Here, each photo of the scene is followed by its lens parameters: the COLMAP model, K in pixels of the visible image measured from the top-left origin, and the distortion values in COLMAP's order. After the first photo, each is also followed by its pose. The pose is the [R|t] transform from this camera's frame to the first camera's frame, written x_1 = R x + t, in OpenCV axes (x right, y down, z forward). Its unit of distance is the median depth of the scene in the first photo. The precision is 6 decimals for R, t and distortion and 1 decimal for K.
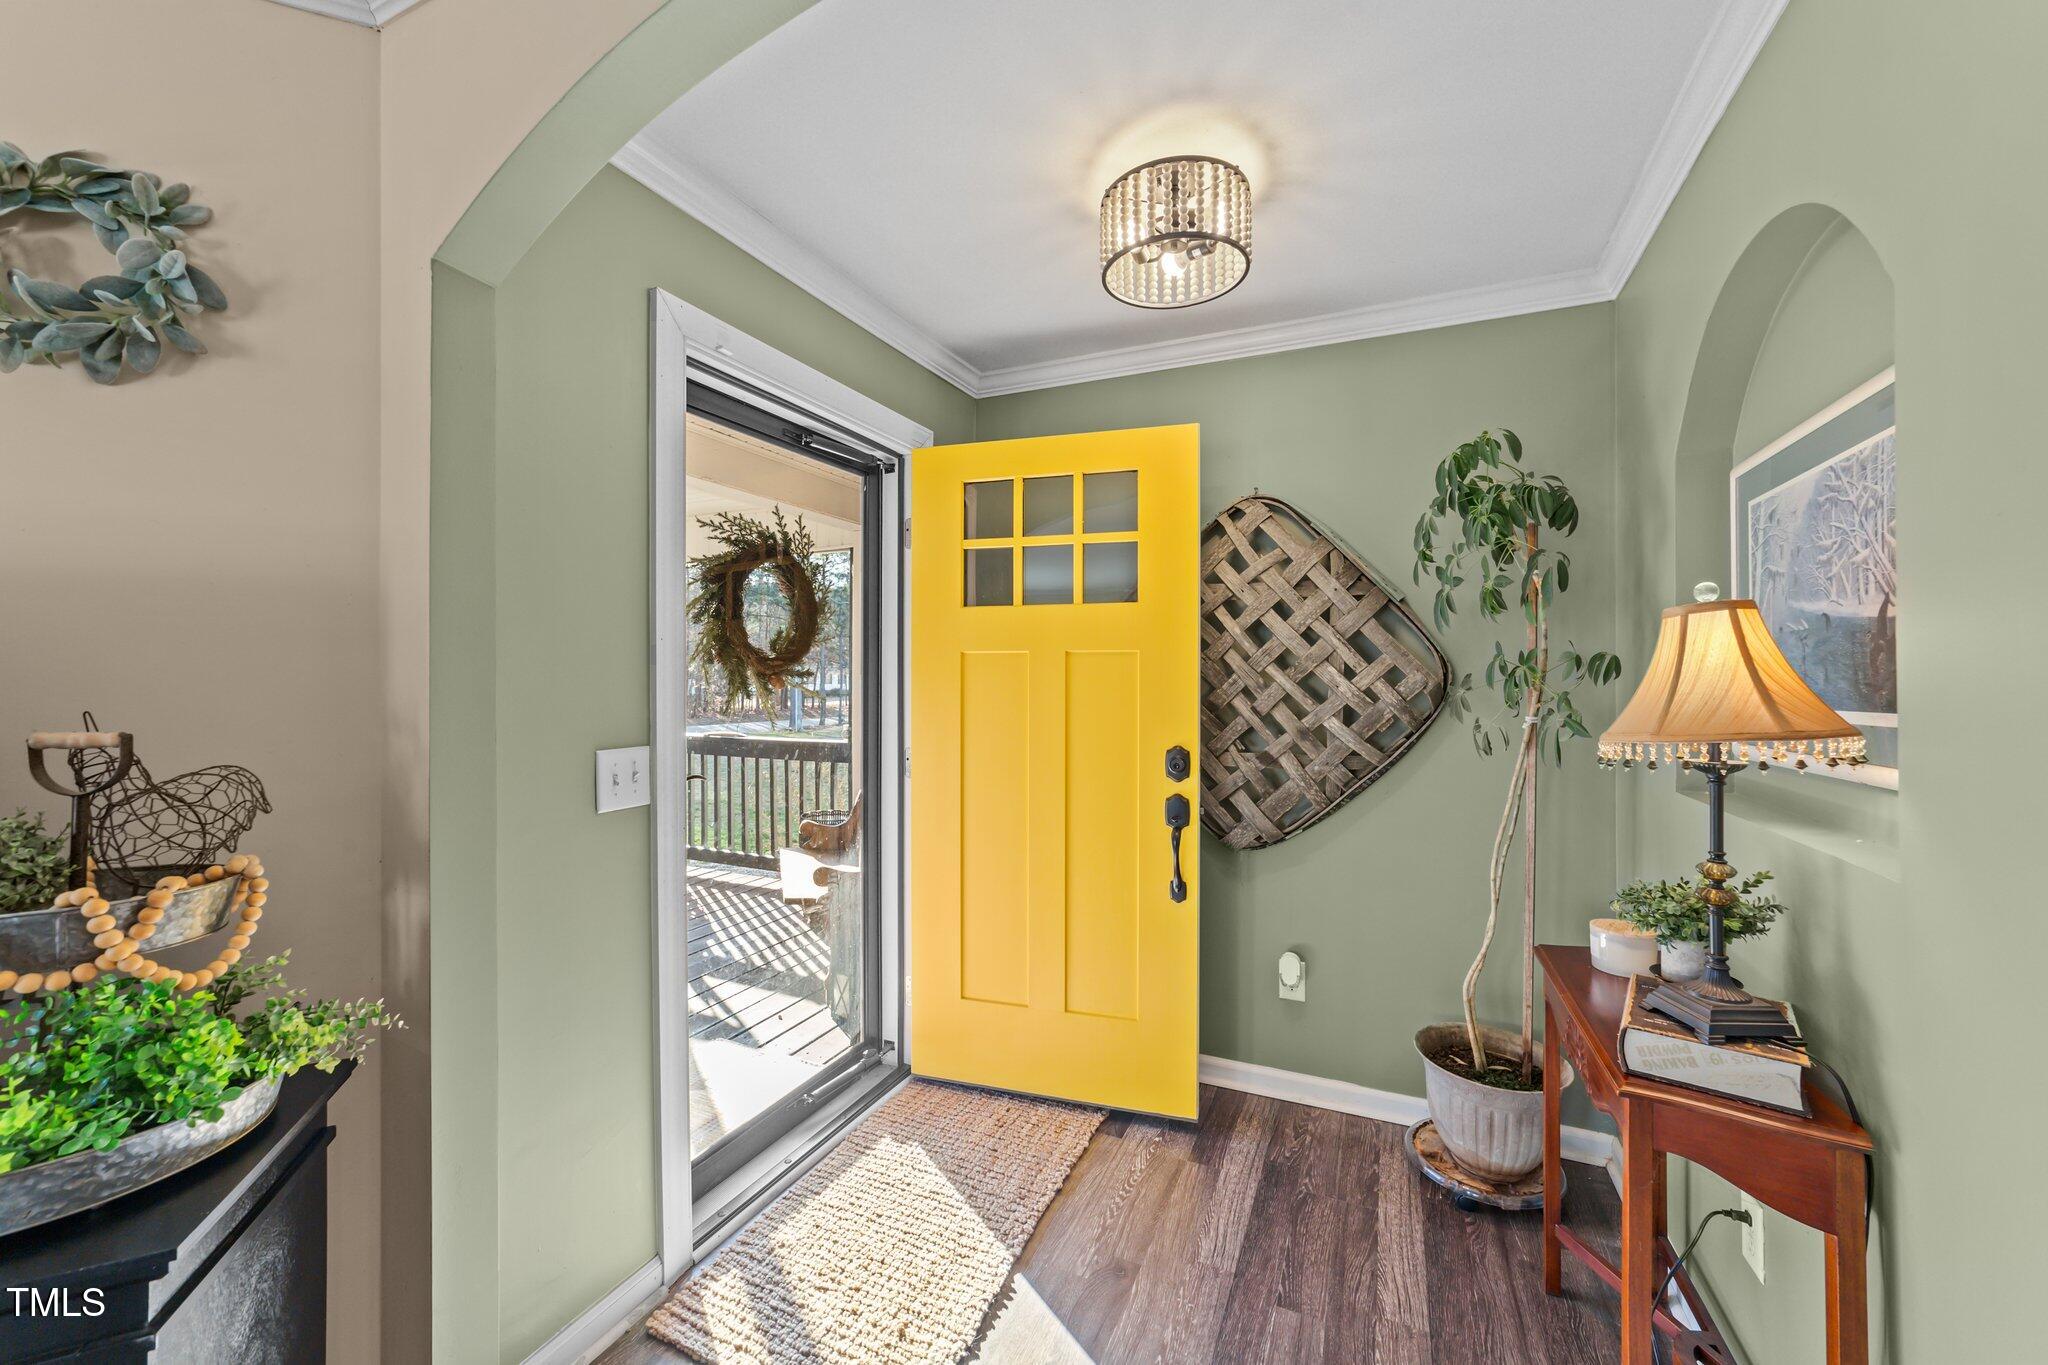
lens RADIAL K [[783.7, 0, 1033.6], [0, 783.7, 677.2], [0, 0, 1]] dist [-0.004102, 0.000687]
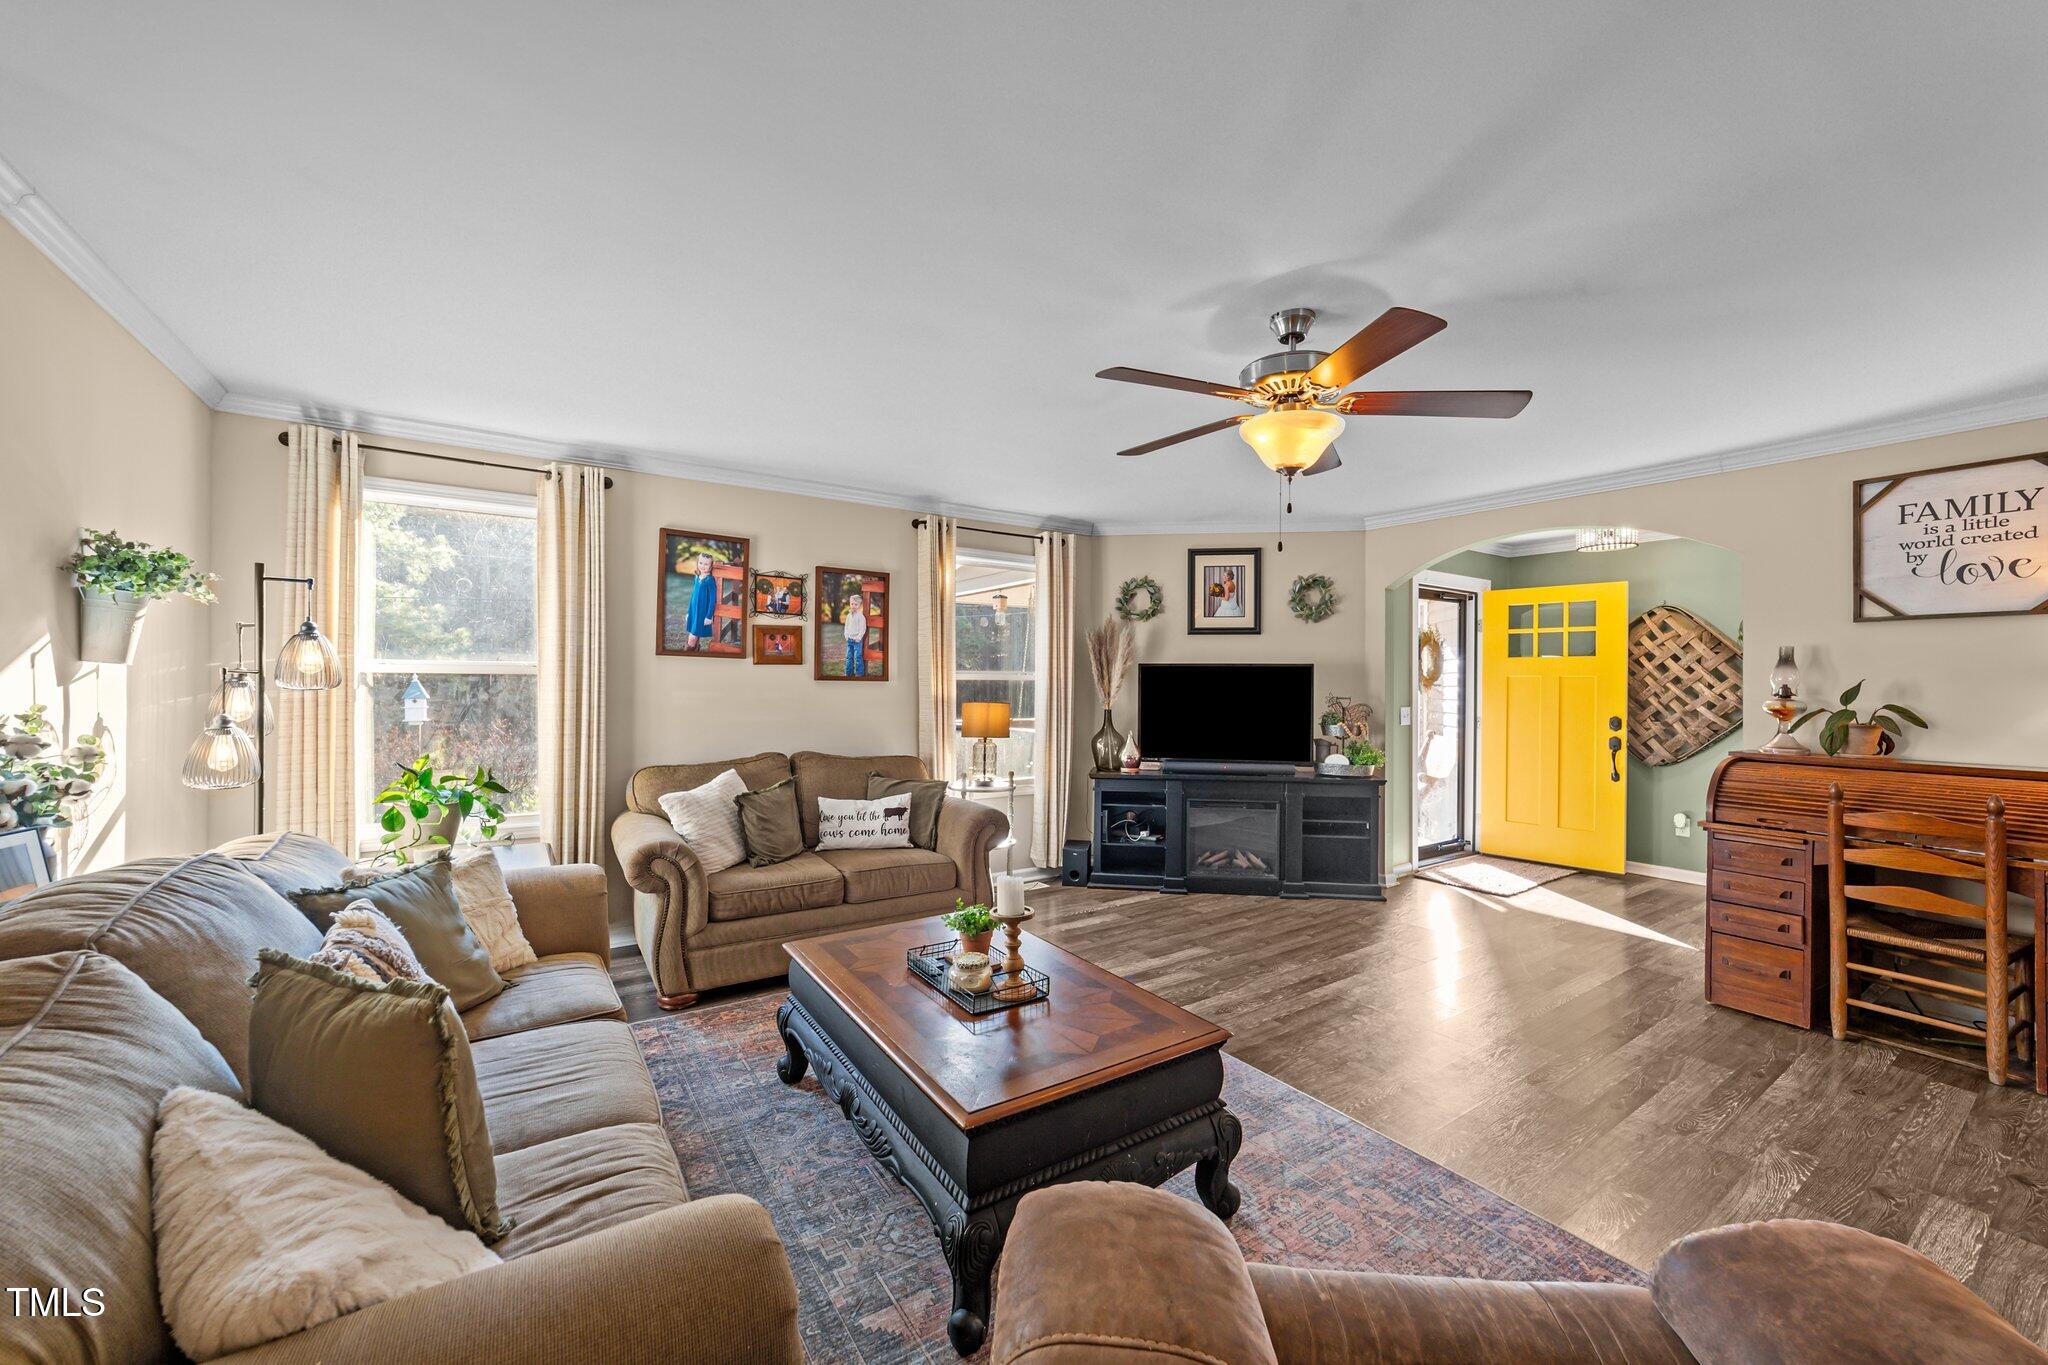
lens RADIAL K [[783.7, 0, 1029.6], [0, 783.7, 682.0], [0, 0, 1]] dist [-0.004102, 0.000687]
pose [[0.857311, 0.005781, -0.514766, -0.117909], [-0.007036, 0.999975, -0.000488, -0.003560], [0.514751, 0.004040, 0.857330, -1.914641]]
